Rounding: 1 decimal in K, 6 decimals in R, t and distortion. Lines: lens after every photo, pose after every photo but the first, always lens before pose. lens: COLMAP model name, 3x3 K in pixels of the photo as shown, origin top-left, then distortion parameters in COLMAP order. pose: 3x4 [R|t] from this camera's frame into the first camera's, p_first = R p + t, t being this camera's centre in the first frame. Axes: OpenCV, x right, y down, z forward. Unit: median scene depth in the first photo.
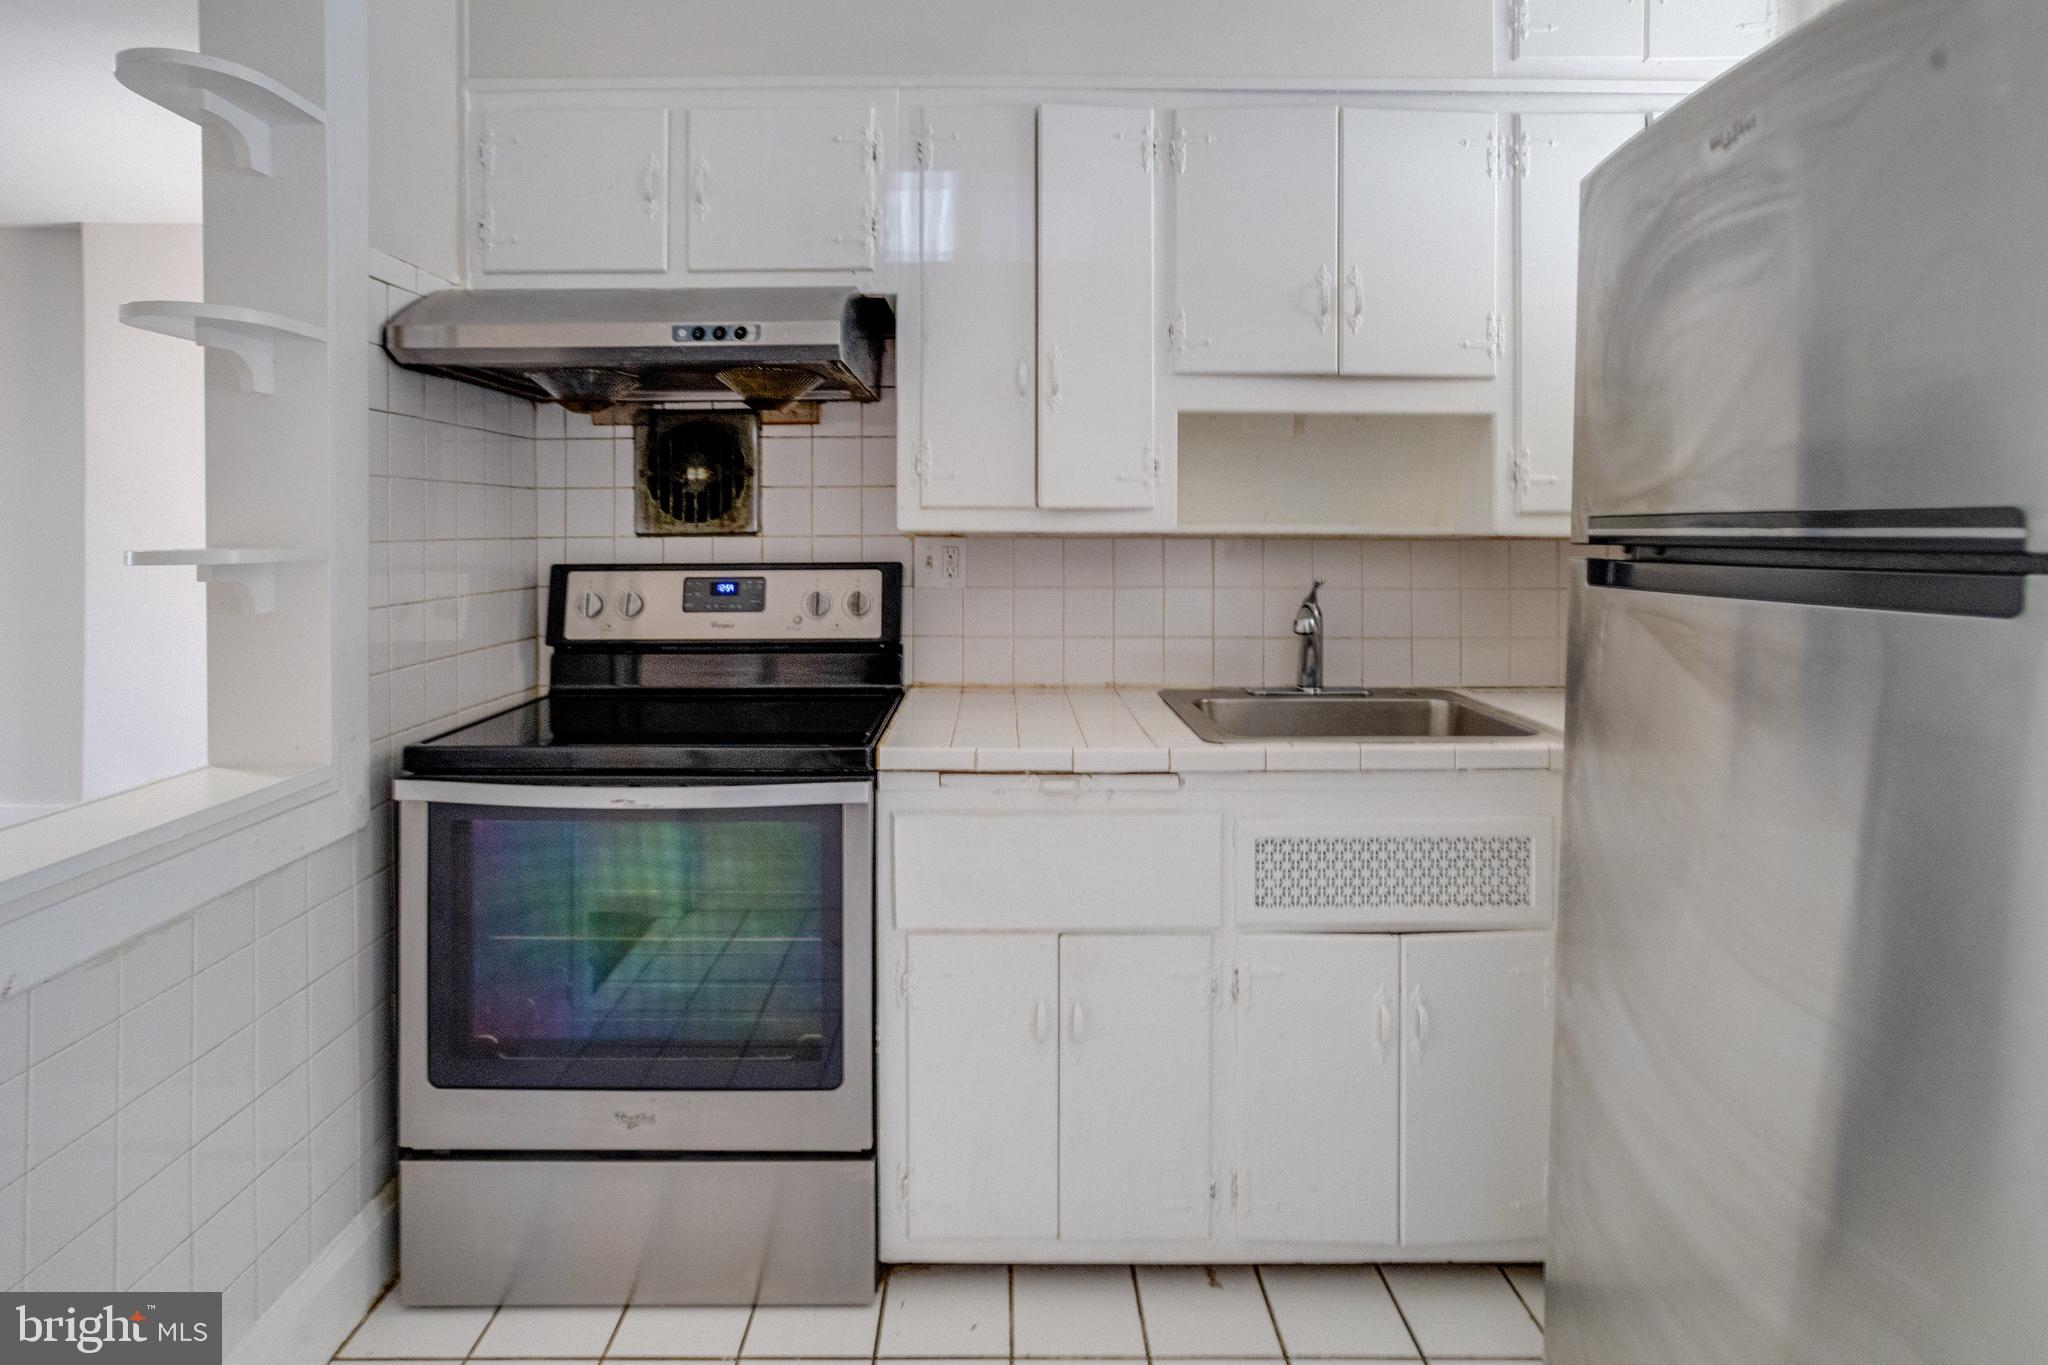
lens RADIAL K [[1034.9, 0, 1018.7], [0, 1034.9, 527.1], [0, 0, 1]] dist [-0.016824, 0.000431]
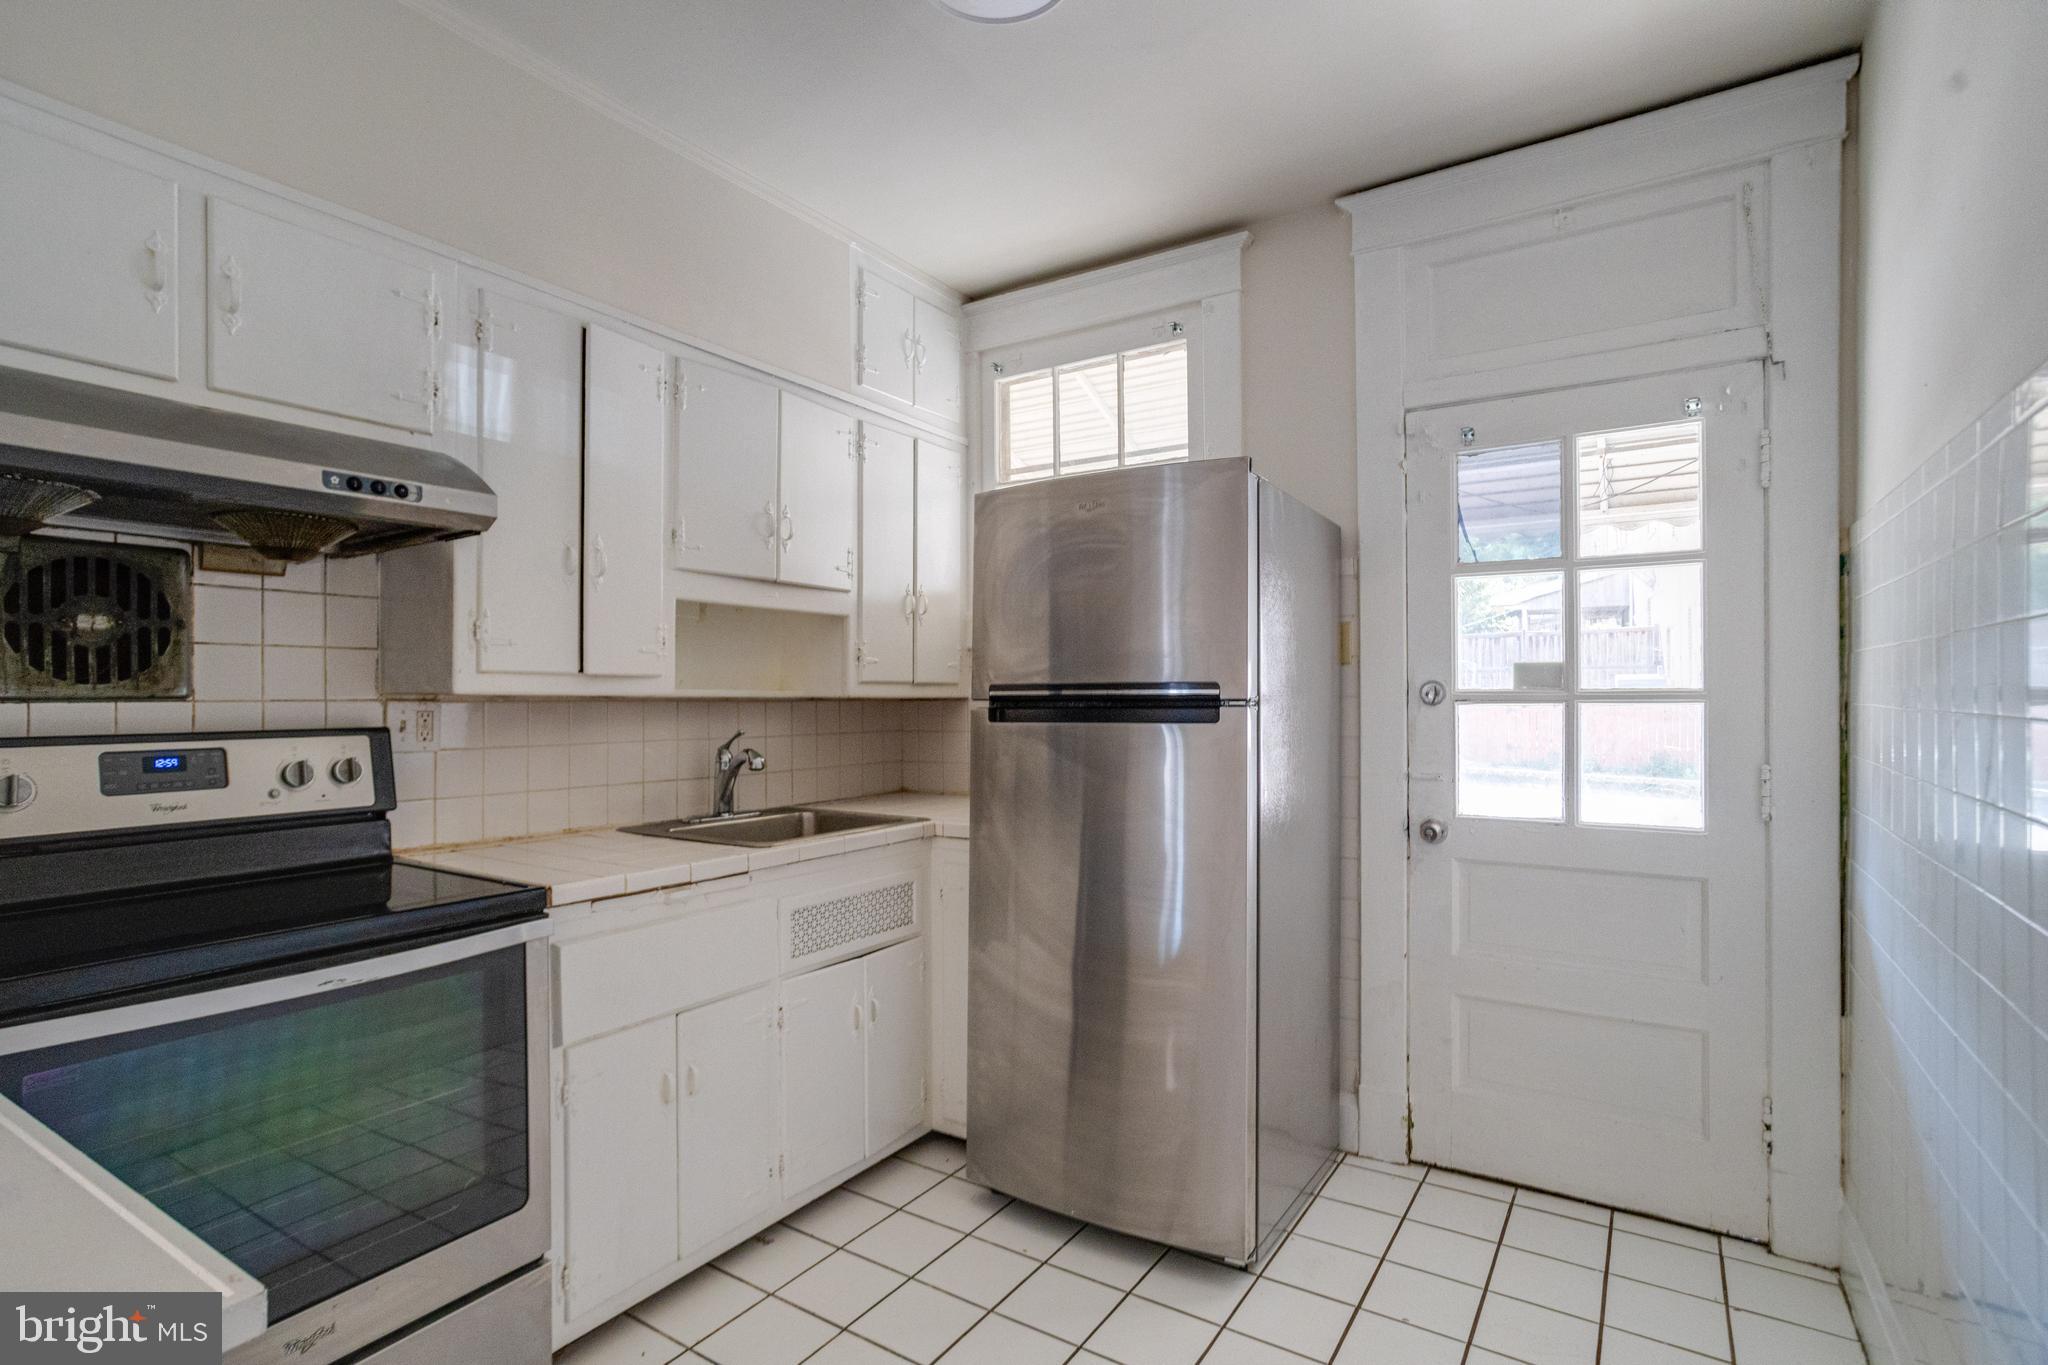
lens RADIAL K [[1024.9, 0, 1001.0], [0, 1024.9, 706.7], [0, 0, 1]] dist [-0.056450, 0.044519]
pose [[0.547283, -0.009652, 0.836892, -0.662542], [0.001020, 0.999940, 0.010866, 0.006242], [-0.836947, -0.005093, 0.547260, -0.003630]]
